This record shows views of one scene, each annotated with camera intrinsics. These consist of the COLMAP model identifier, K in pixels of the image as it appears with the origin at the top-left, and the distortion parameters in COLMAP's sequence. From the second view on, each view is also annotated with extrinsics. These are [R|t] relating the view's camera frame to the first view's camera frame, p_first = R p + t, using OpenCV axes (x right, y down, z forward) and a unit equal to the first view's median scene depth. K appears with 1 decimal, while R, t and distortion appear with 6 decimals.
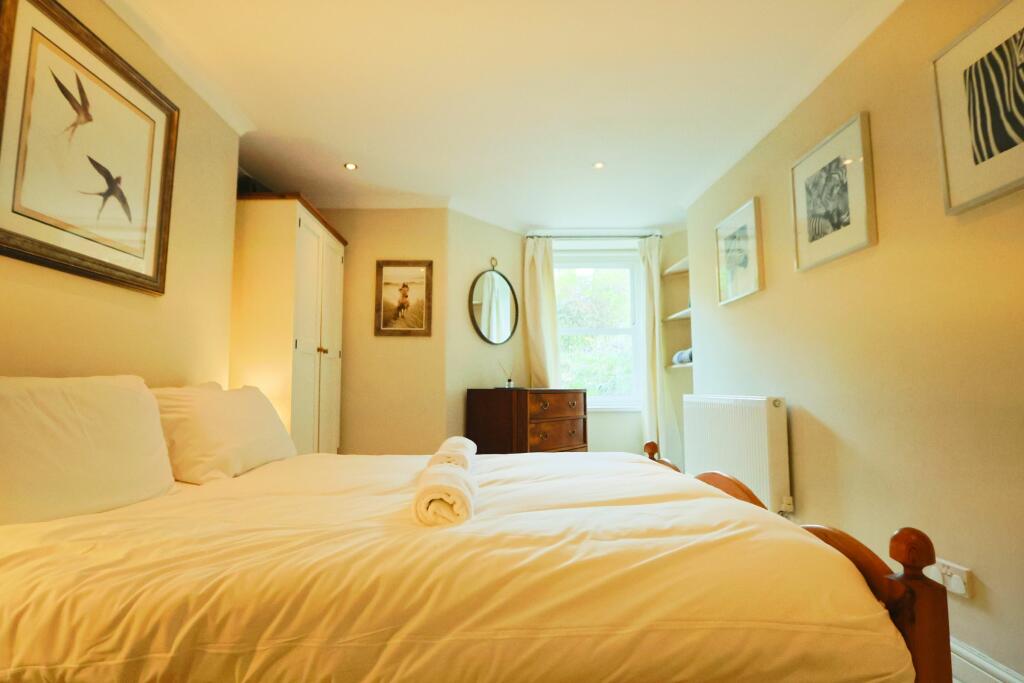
lens RADIAL K [[523.9, 0, 502.1], [0, 523.9, 343.1], [0, 0, 1]] dist [-0.021744, 0.001596]
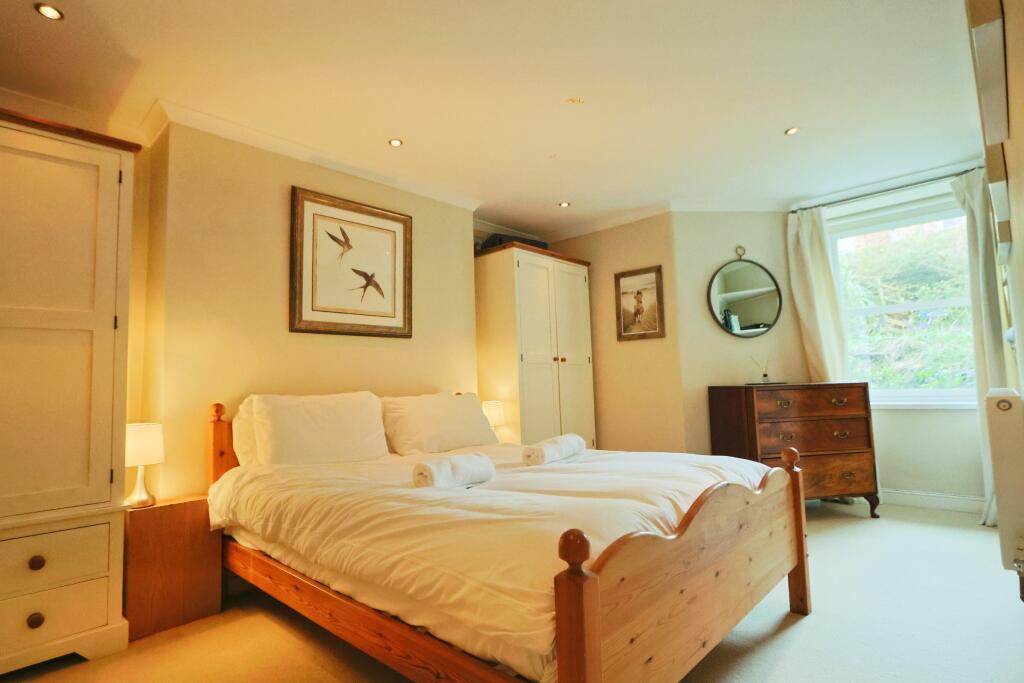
lens RADIAL K [[523.9, 0, 502.1], [0, 523.9, 343.1], [0, 0, 1]] dist [-0.021744, 0.001596]
pose [[0.717093, -0.077422, -0.692664, 0.355136], [0.089342, 0.995823, -0.018814, -0.010920], [0.691227, -0.048393, 0.721015, 0.018504]]
